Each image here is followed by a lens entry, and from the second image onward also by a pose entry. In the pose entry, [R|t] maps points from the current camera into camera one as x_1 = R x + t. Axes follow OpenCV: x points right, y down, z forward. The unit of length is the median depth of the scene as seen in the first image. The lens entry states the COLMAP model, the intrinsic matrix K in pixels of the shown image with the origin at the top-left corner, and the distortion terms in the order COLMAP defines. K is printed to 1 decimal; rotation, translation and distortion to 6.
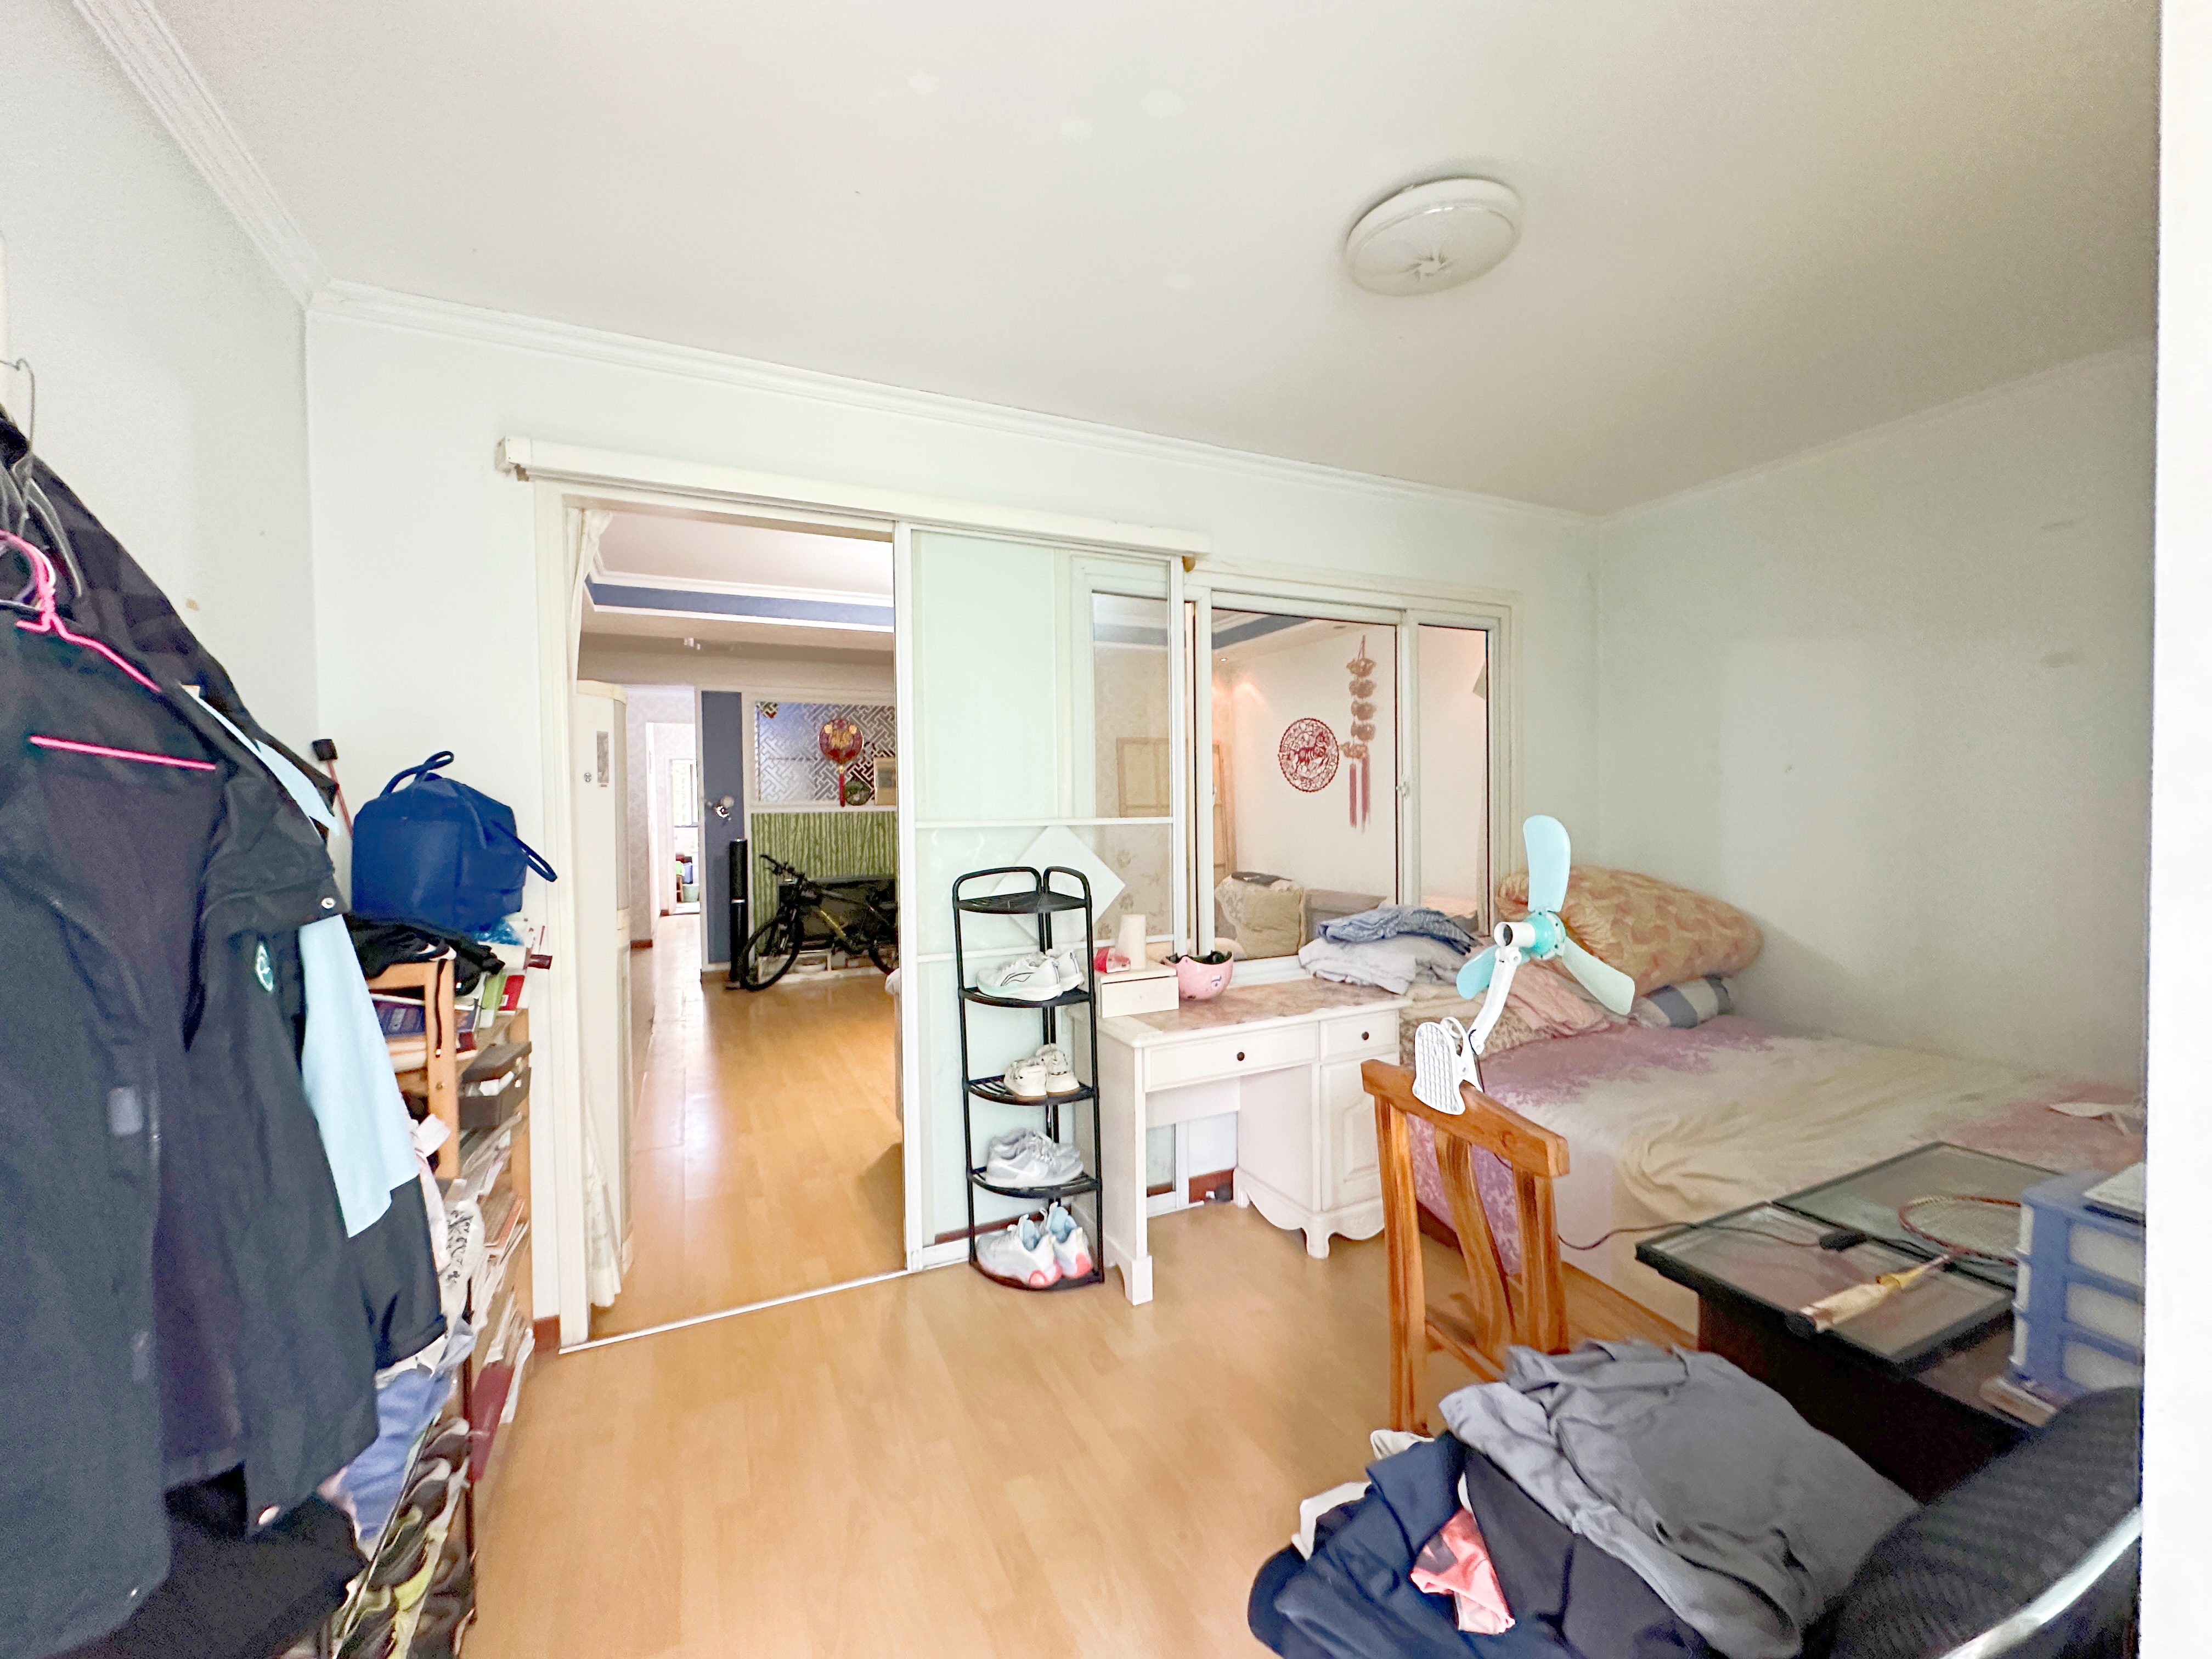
lens RADIAL K [[878.1, 0, 1113.7], [0, 878.1, 819.6], [0, 0, 1]] dist [0.001545, -0.000051]
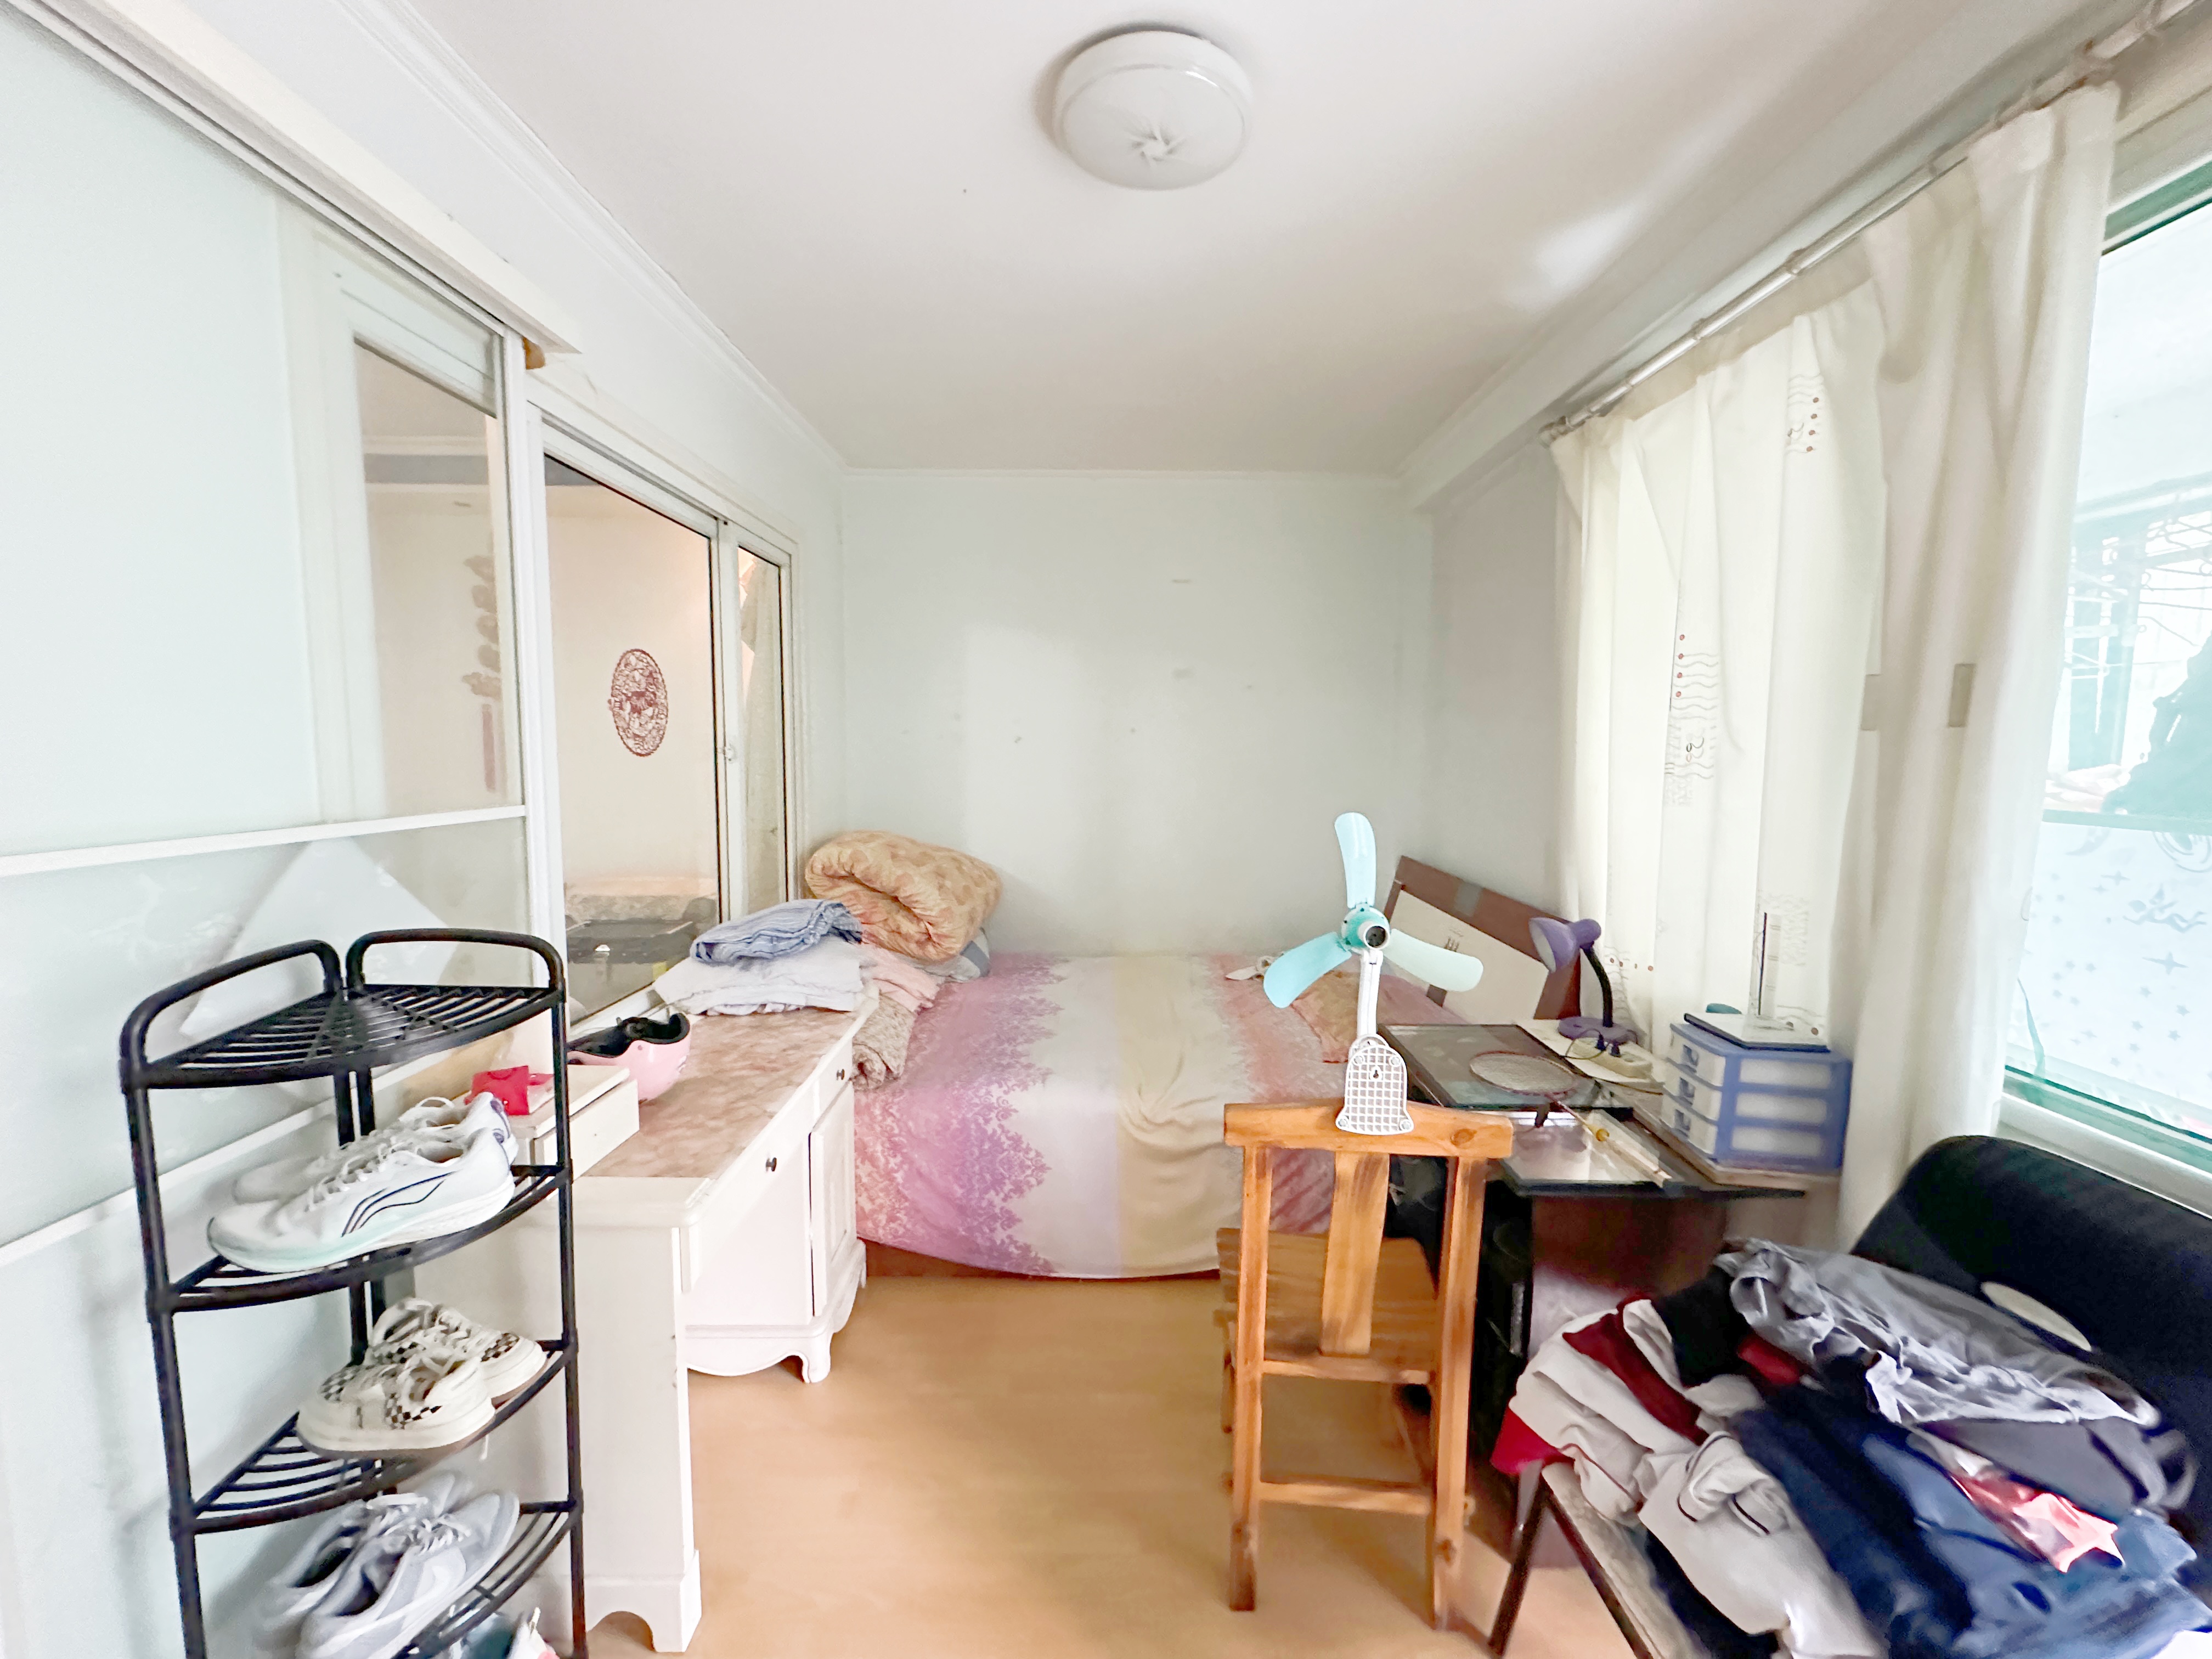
lens RADIAL K [[878.1, 0, 1102.5], [0, 878.1, 828.5], [0, 0, 1]] dist [0.001545, -0.000051]
pose [[0.442613, -0.067082, 0.894200, -0.321888], [-0.001972, 0.997123, 0.075780, -0.037517], [-0.896711, -0.035305, 0.441207, 0.480406]]
